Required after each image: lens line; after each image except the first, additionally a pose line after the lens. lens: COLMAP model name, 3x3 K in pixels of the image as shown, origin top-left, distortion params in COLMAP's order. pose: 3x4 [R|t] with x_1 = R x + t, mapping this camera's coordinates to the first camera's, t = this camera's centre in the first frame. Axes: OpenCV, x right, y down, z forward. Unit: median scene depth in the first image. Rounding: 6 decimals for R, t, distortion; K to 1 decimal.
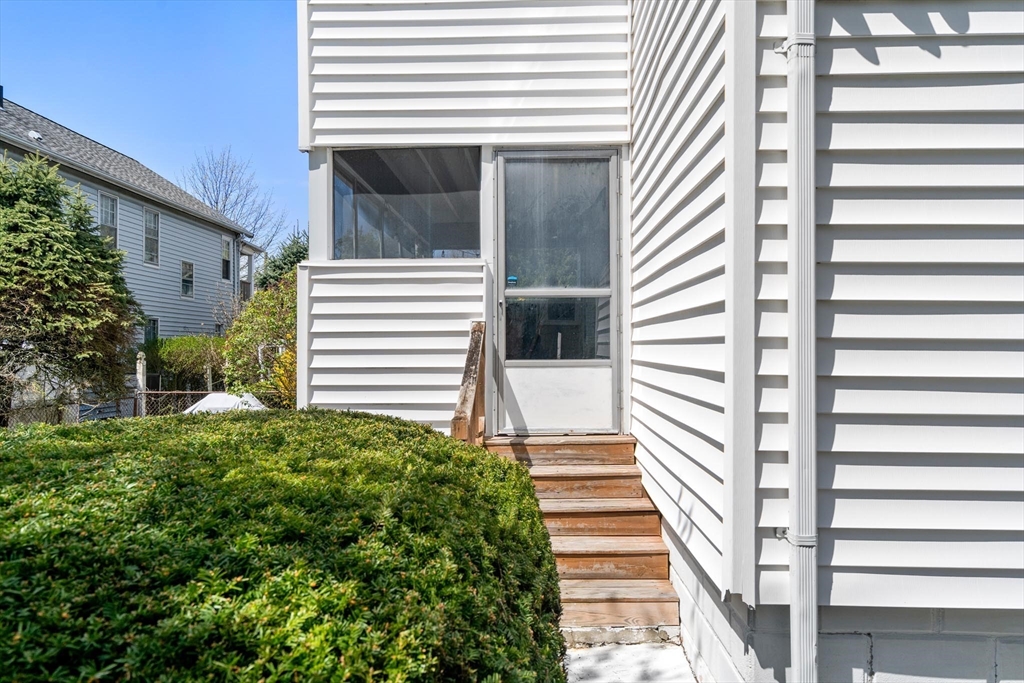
lens RADIAL K [[655.0, 0, 514.2], [0, 655.0, 342.8], [0, 0, 1]] dist [0.003421, 0.001141]
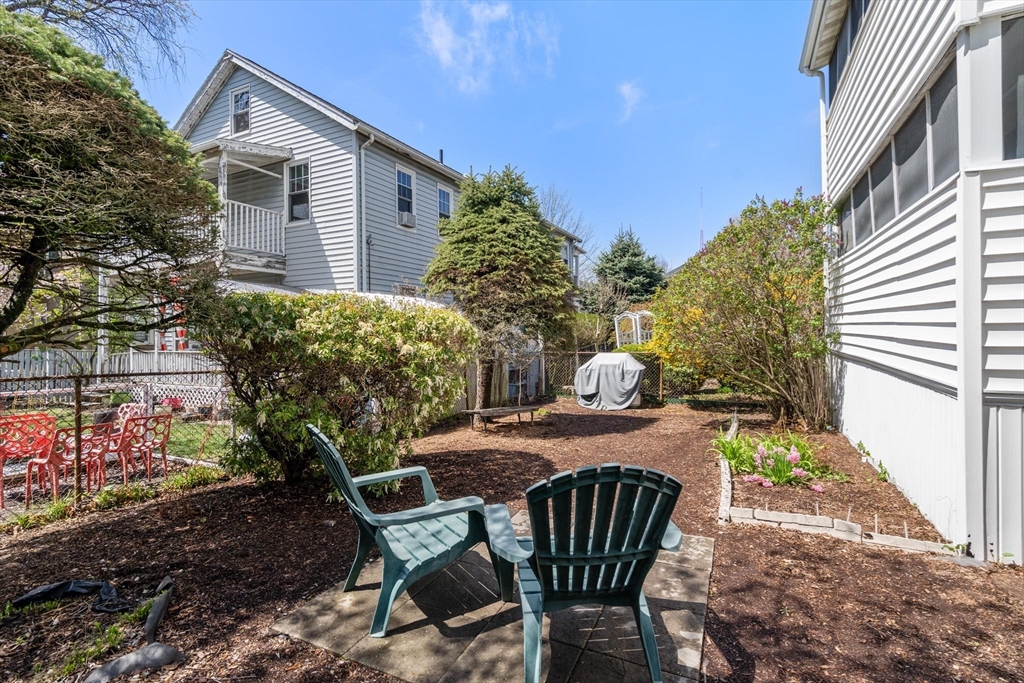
lens RADIAL K [[470.5, 0, 510.8], [0, 470.5, 333.4], [0, 0, 1]] dist [-0.003819, -0.000303]
pose [[0.907596, -0.008637, -0.419755, -0.586677], [0.015435, 0.999799, 0.012801, 0.061117], [0.419560, -0.018097, 0.907547, 0.254254]]
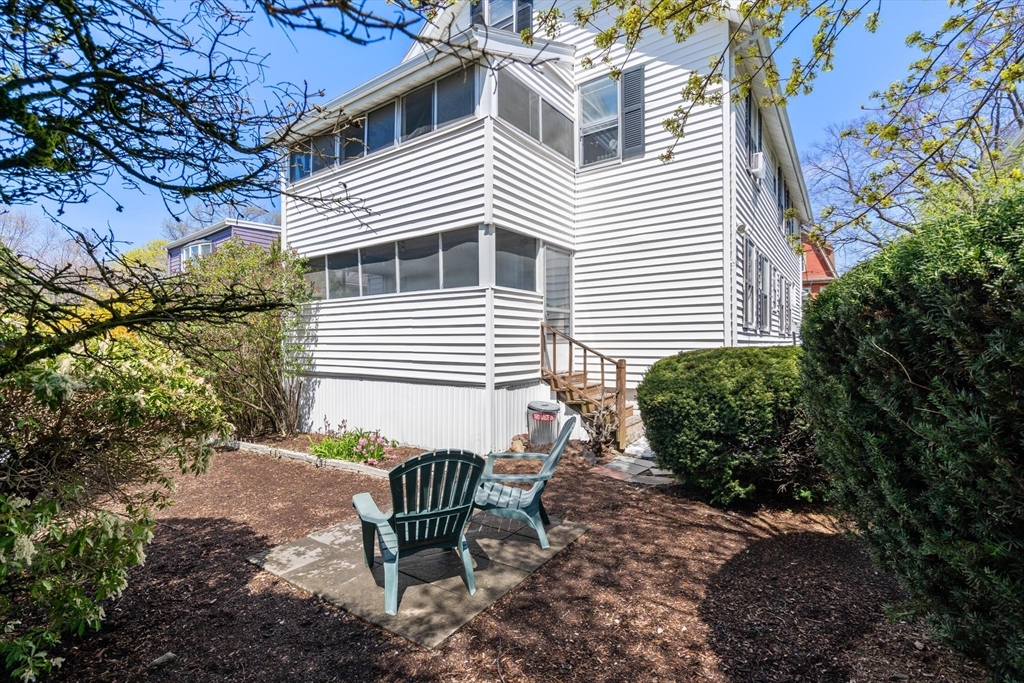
lens RADIAL K [[470.5, 0, 509.8], [0, 470.5, 343.1], [0, 0, 1]] dist [-0.003819, -0.000303]
pose [[0.560307, -0.000613, 0.828285, -1.359128], [-0.003507, 0.999989, 0.003113, 0.030113], [-0.828277, -0.004649, 0.560299, 0.226366]]
